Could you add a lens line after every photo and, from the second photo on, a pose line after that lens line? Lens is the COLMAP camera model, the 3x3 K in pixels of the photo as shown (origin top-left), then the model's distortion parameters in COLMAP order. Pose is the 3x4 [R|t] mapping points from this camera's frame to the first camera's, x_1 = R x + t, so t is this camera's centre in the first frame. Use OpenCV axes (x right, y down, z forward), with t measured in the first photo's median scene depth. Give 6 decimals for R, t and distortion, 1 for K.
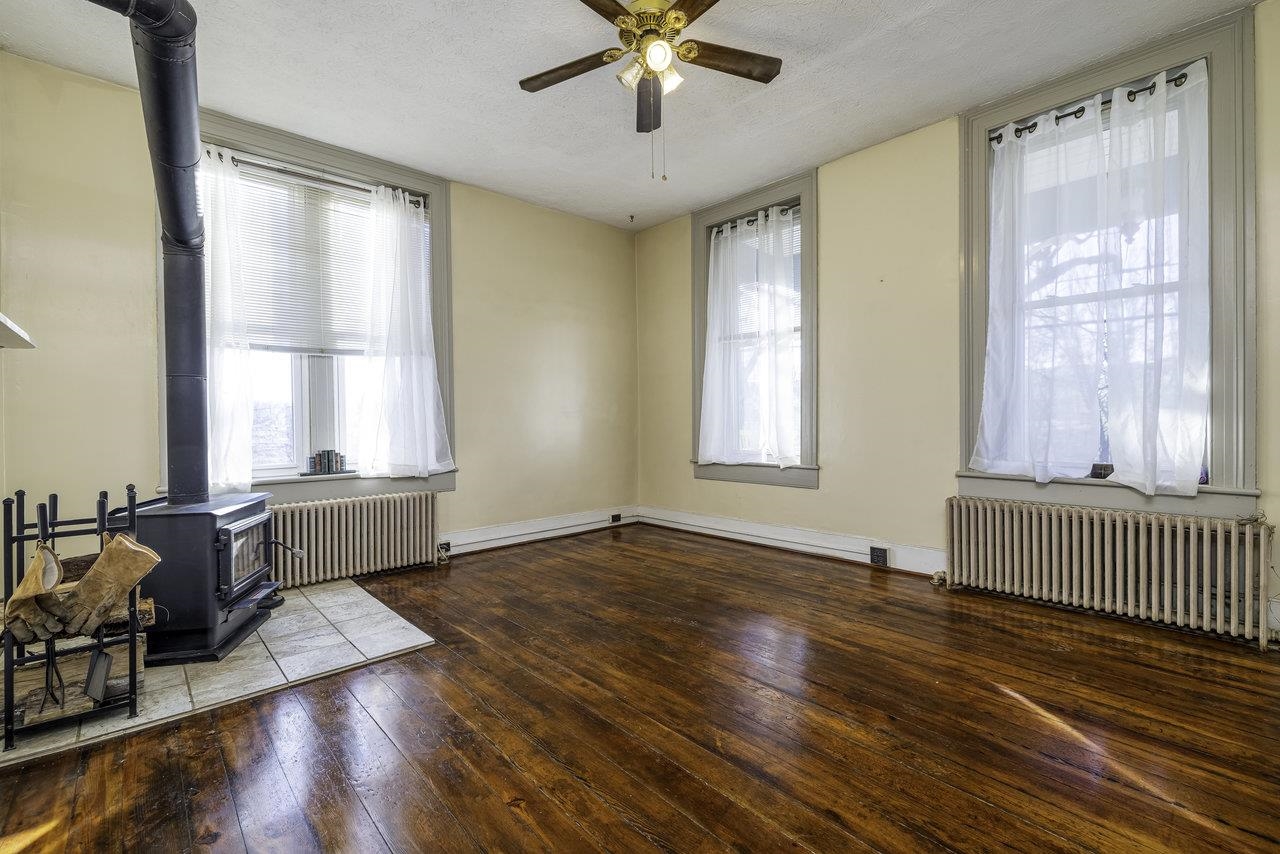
lens RADIAL K [[552.0, 0, 647.8], [0, 552.0, 424.9], [0, 0, 1]] dist [-0.001248, 0.000622]
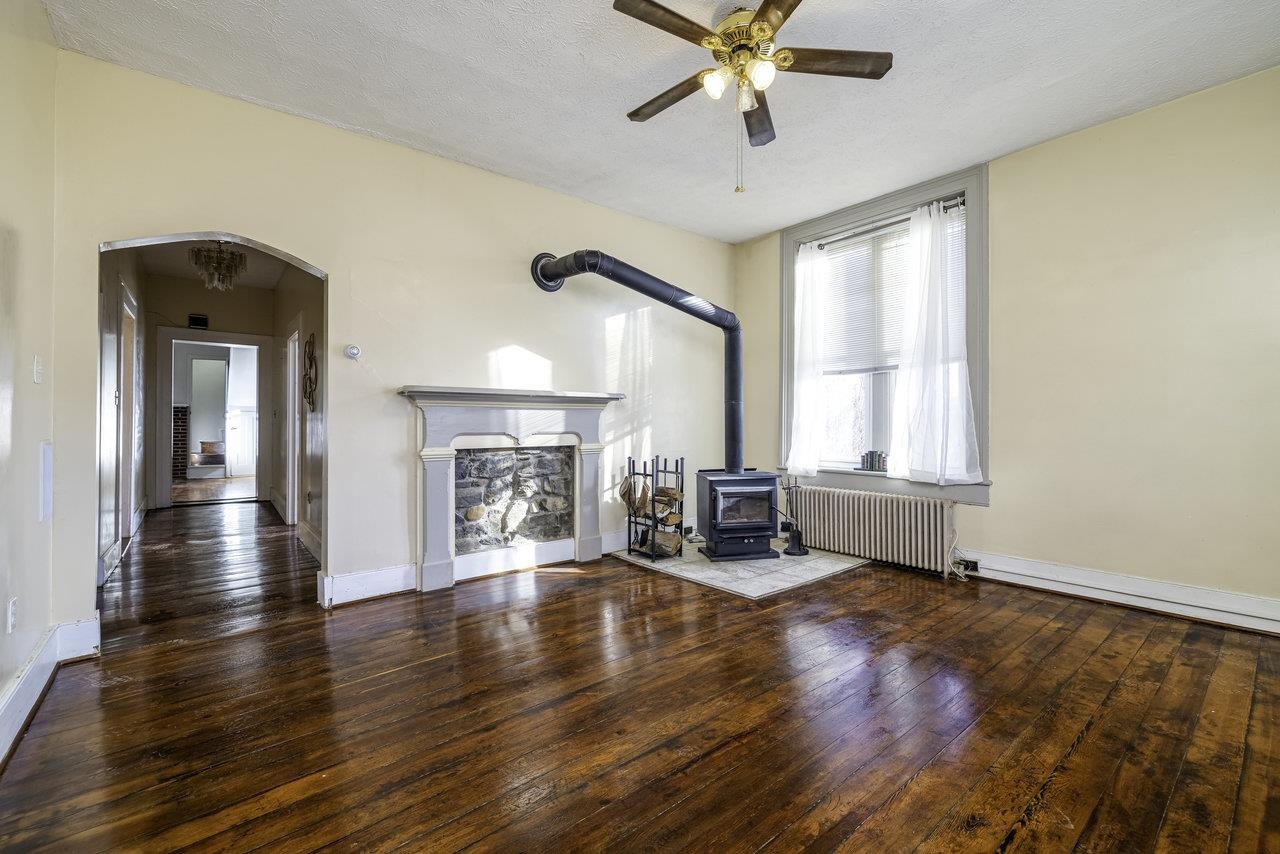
lens RADIAL K [[552.0, 0, 649.1], [0, 552.0, 417.9], [0, 0, 1]] dist [-0.001248, 0.000622]
pose [[-0.054106, -0.001603, -0.998534, 0.657931], [-0.007687, 0.999970, -0.001189, -0.021895], [0.998506, 0.007612, -0.054116, 0.575584]]
